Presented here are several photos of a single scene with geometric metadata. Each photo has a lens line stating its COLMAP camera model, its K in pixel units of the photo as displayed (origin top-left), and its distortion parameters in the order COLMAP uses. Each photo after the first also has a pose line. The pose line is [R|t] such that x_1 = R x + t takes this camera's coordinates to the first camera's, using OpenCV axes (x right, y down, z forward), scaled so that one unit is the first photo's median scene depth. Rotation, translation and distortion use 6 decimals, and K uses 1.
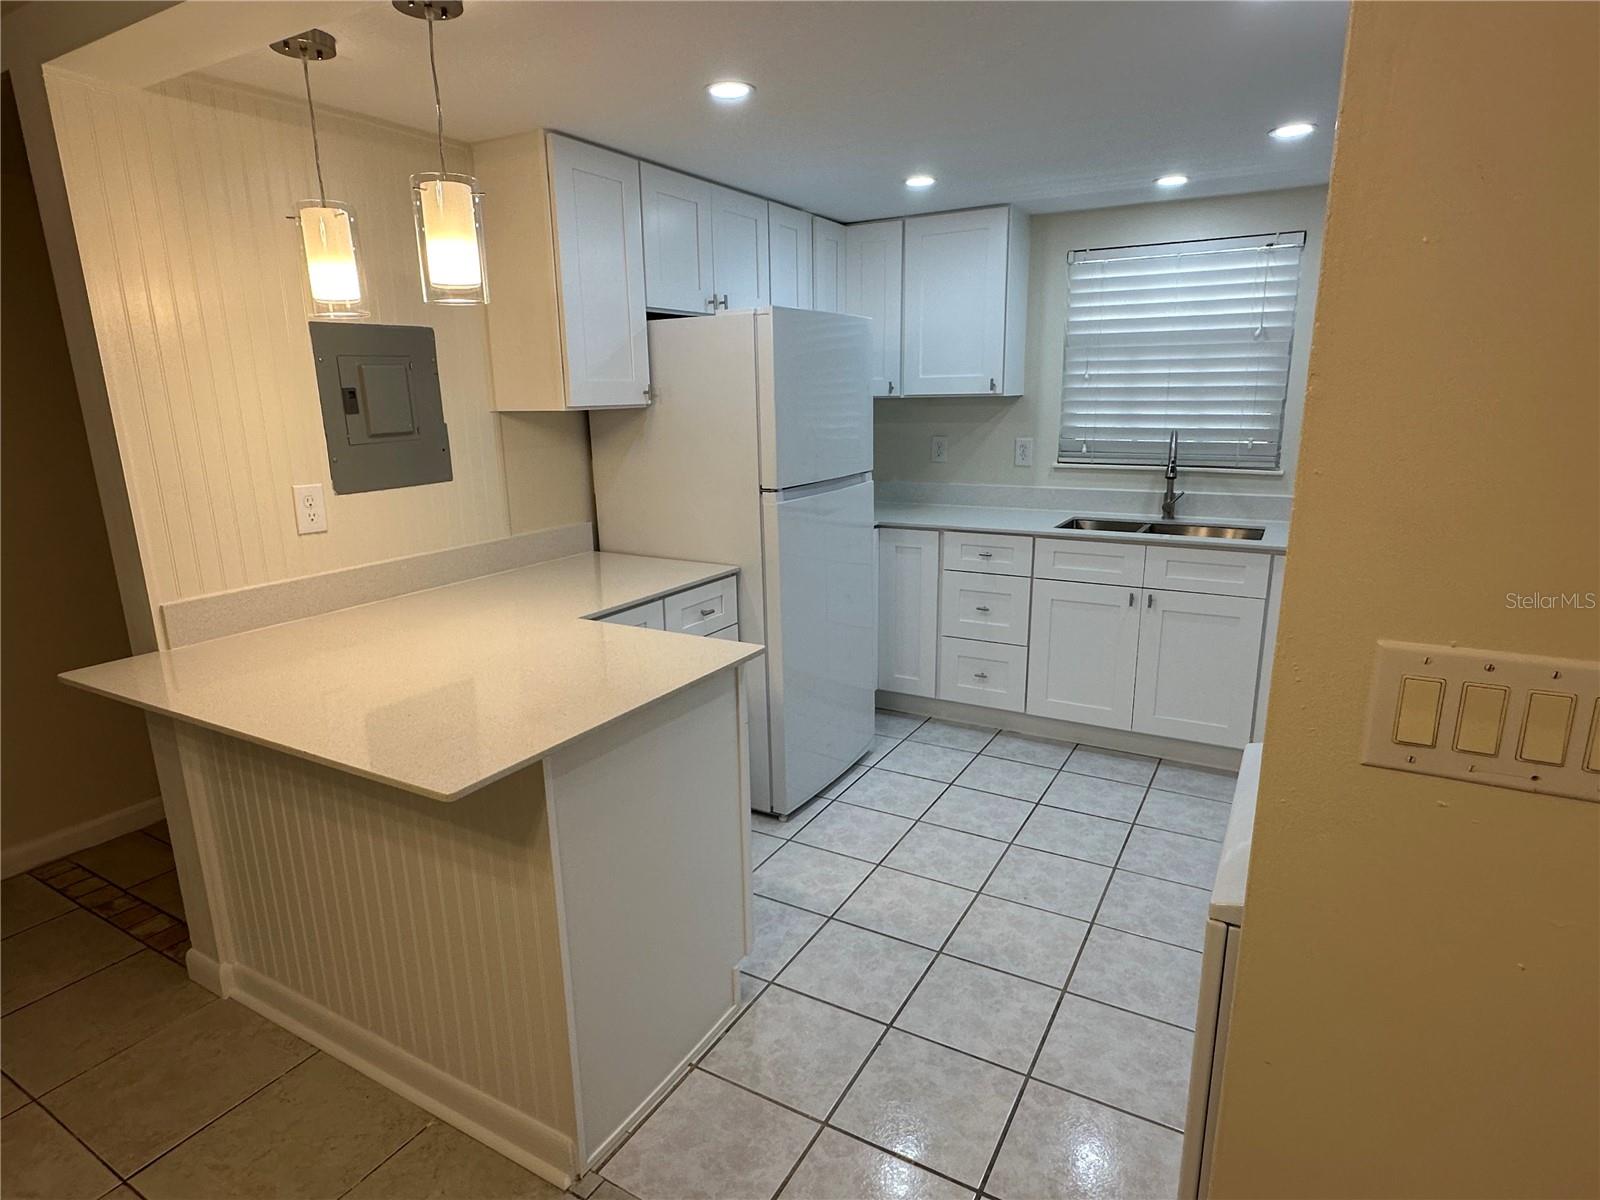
lens RADIAL K [[884.4, 0, 793.6], [0, 884.4, 608.2], [0, 0, 1]] dist [-0.003898, 0.000337]
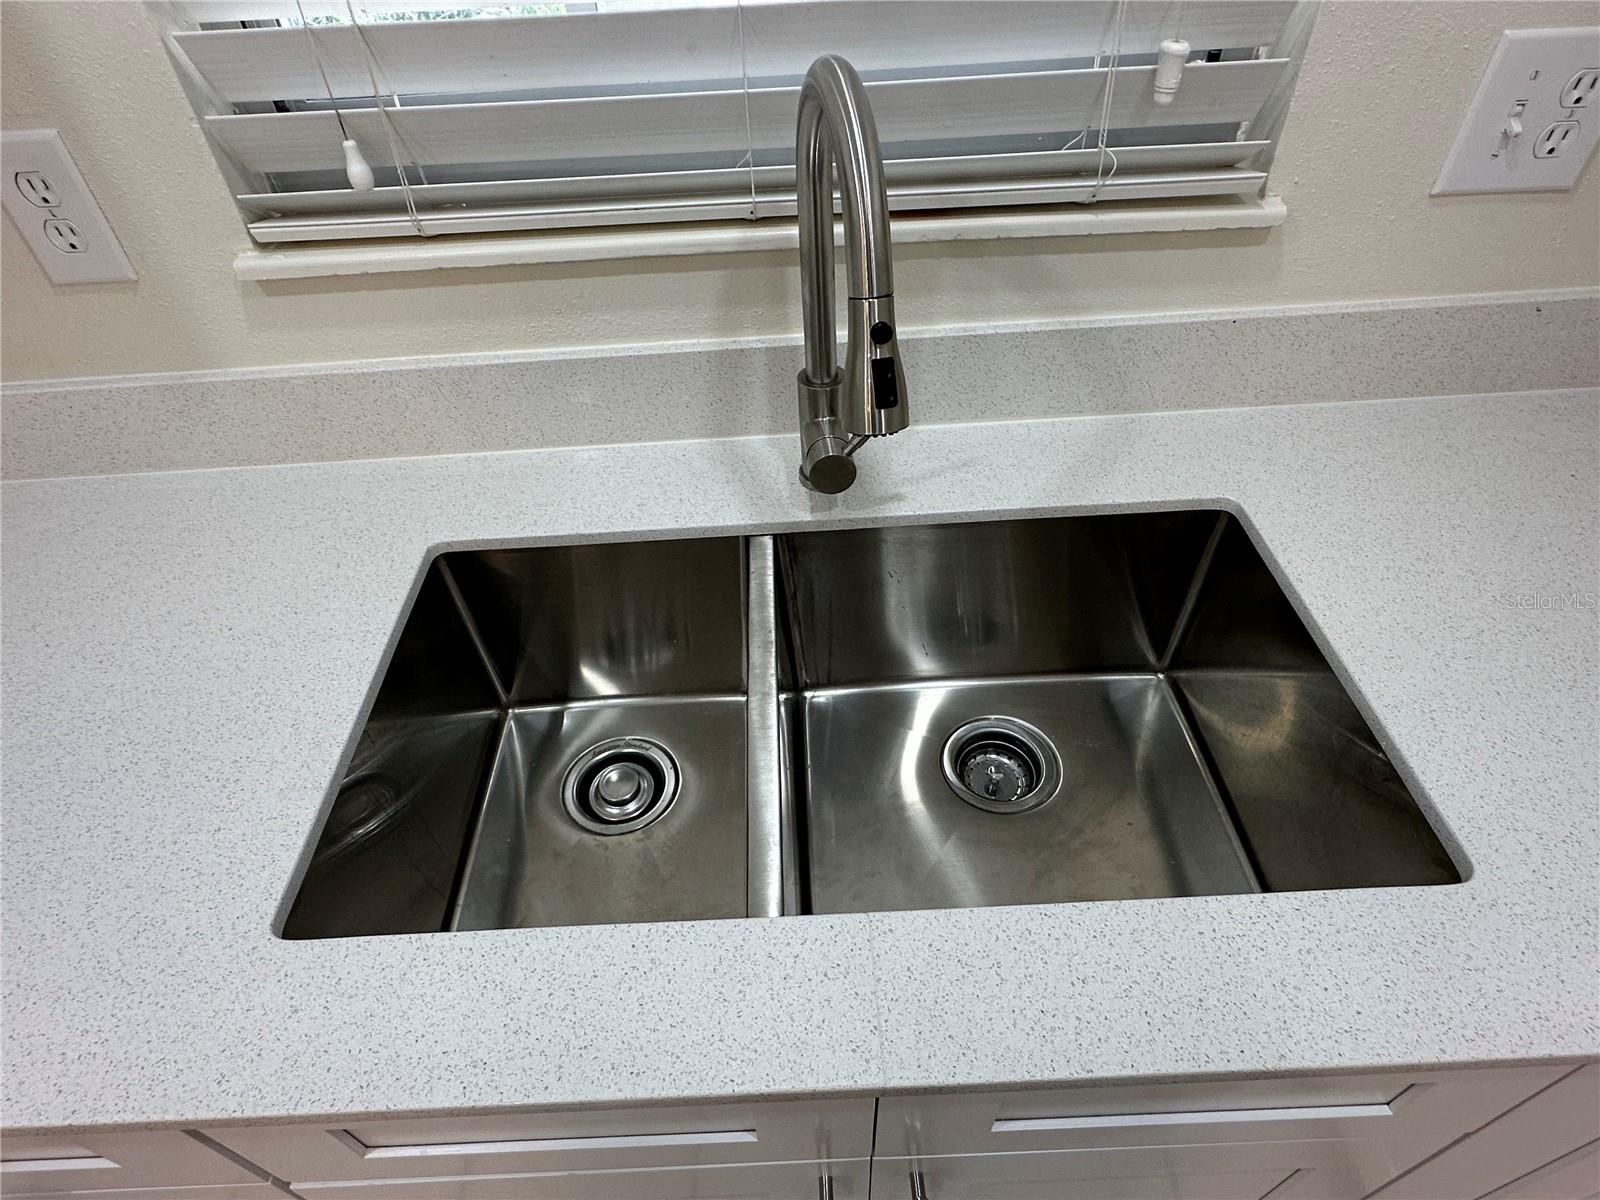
lens RADIAL K [[884.4, 0, 793.6], [0, 884.4, 608.2], [0, 0, 1]] dist [-0.003898, 0.000337]
pose [[0.851357, -0.383143, 0.358319, 0.340175], [0.158443, 0.838957, 0.520622, -0.205572], [-0.500087, -0.386463, 0.774958, 0.861688]]
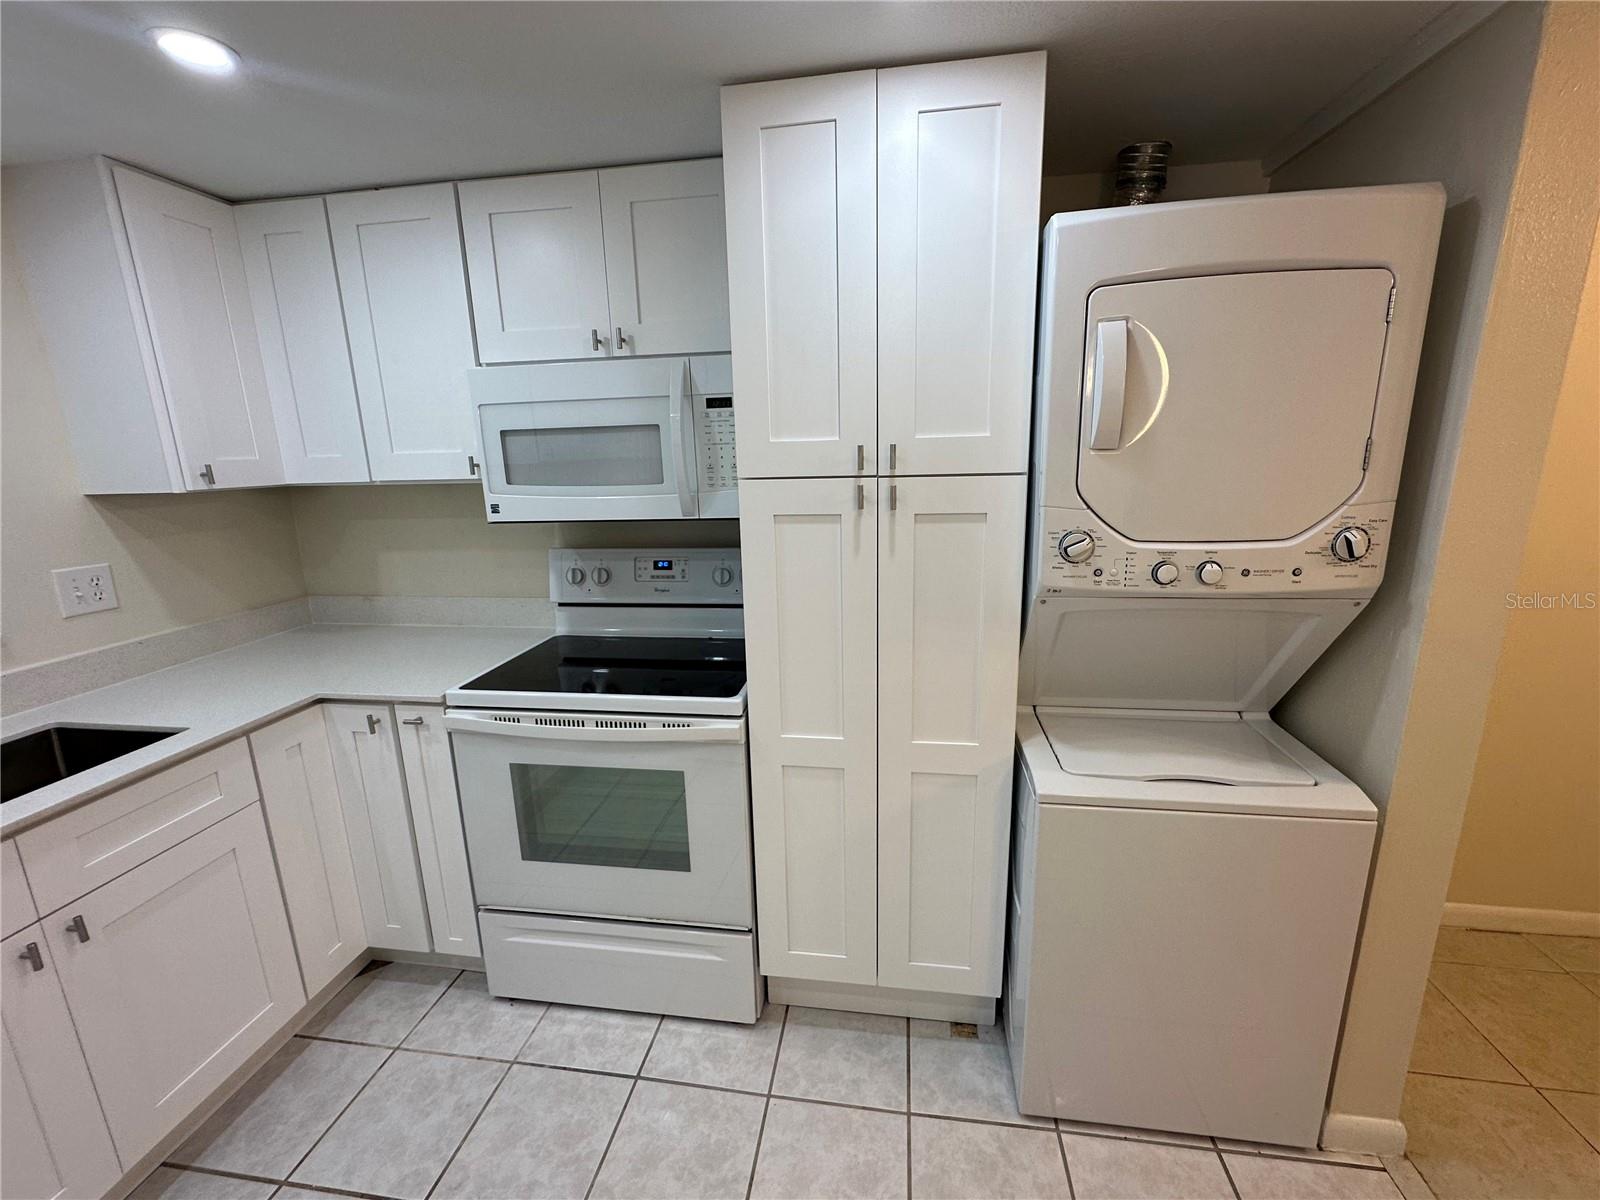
lens RADIAL K [[666.2, 0, 800.0], [0, 666.2, 600.0], [0, 0, 1]] dist [-0.004055, 0.000692]
pose [[-0.363304, -0.184279, 0.913264, -0.034694], [0.251761, 0.924357, 0.286671, -0.168026], [-0.897010, 0.334073, -0.289429, 0.649528]]
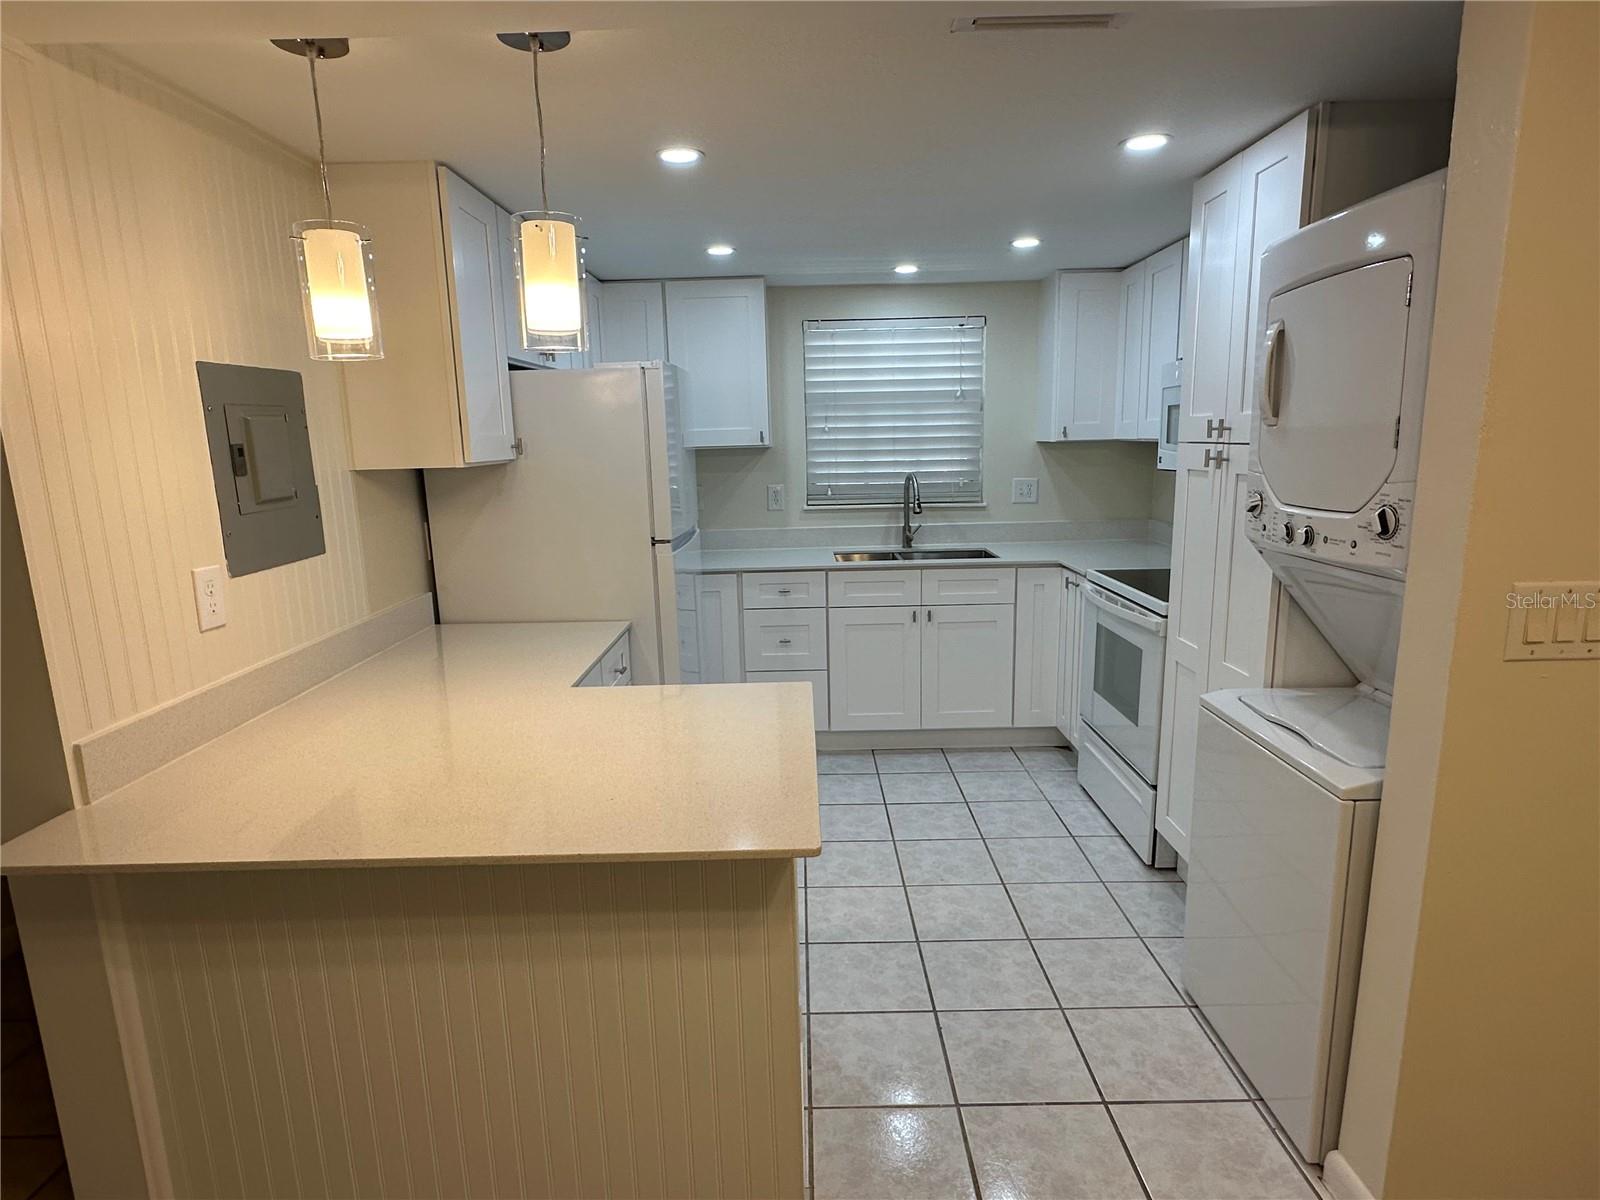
lens RADIAL K [[884.4, 0, 793.6], [0, 884.4, 608.2], [0, 0, 1]] dist [-0.003898, 0.000337]
pose [[0.868537, -0.100186, 0.485393, -0.309076], [0.128222, 0.991435, -0.024800, -0.011604], [-0.478752, 0.083778, 0.873944, 0.047402]]
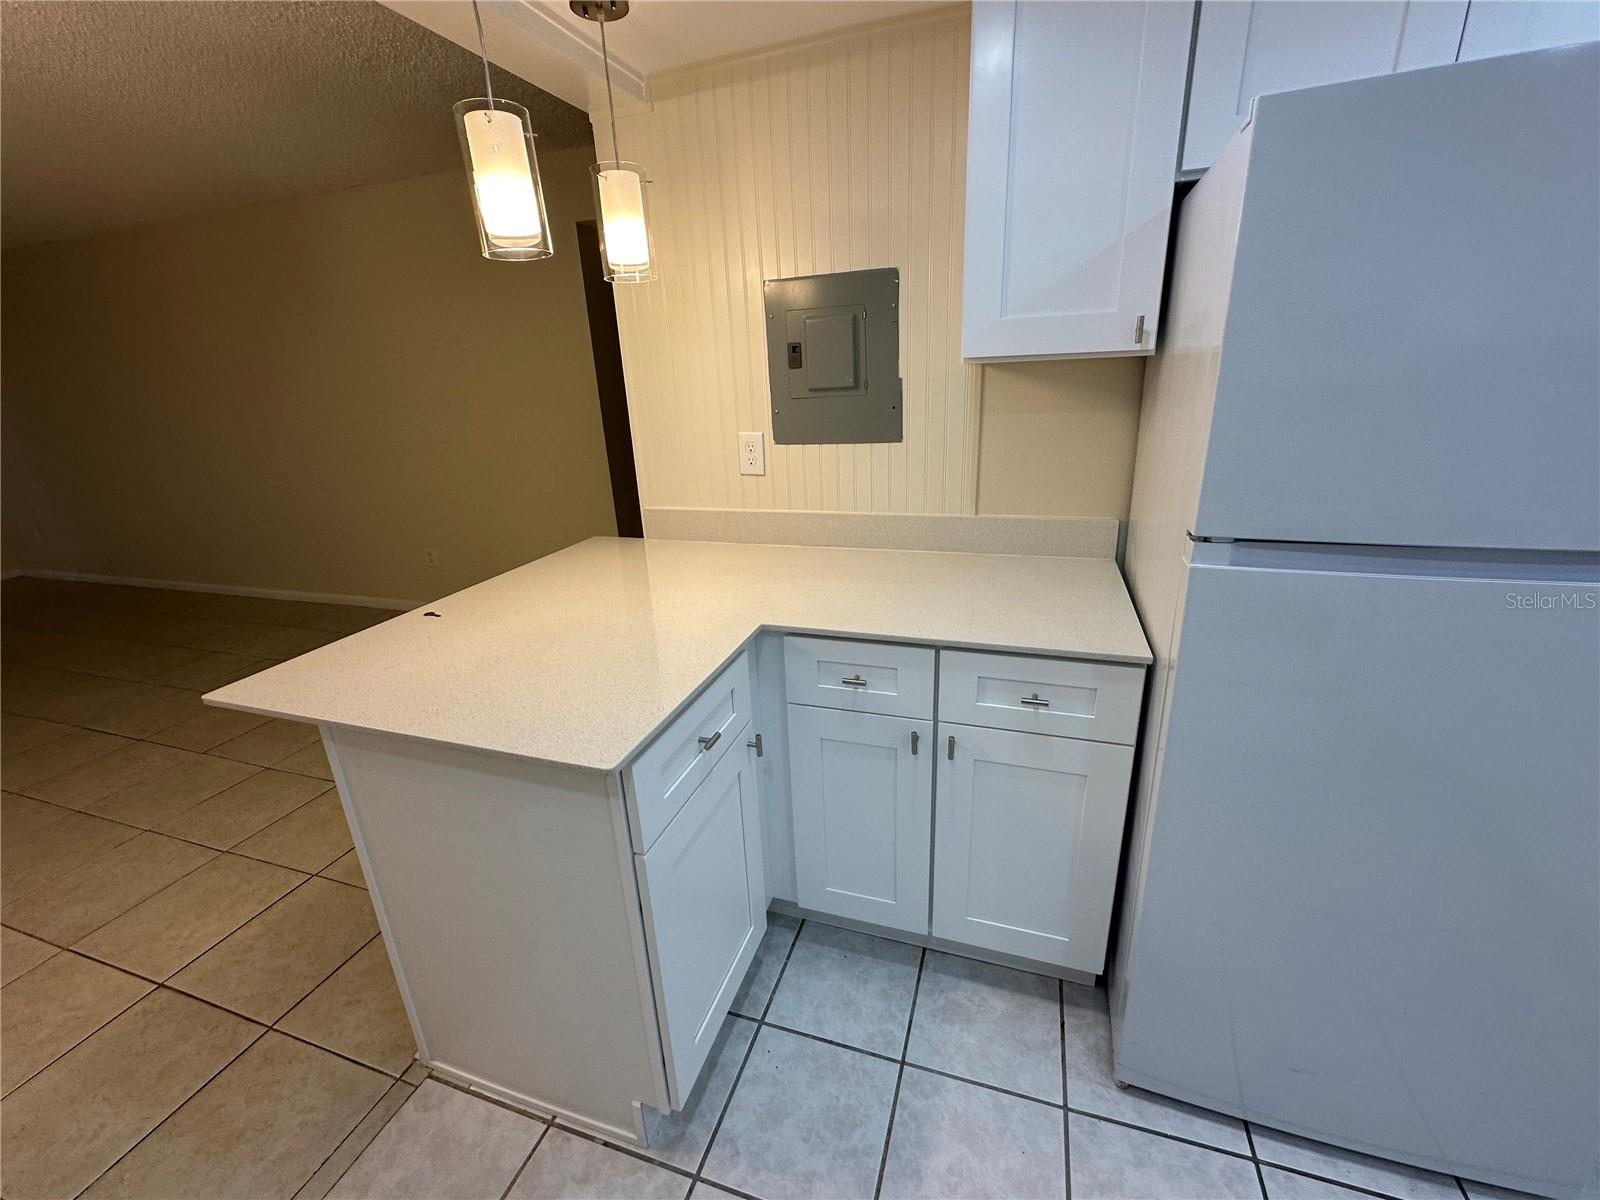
lens RADIAL K [[666.2, 0, 800.0], [0, 666.2, 600.0], [0, 0, 1]] dist [-0.004055, 0.000692]
pose [[0.198563, 0.329921, -0.922889, 0.216370], [-0.196174, 0.935962, 0.292387, -0.129434], [0.960254, 0.122990, 0.250569, 0.558263]]
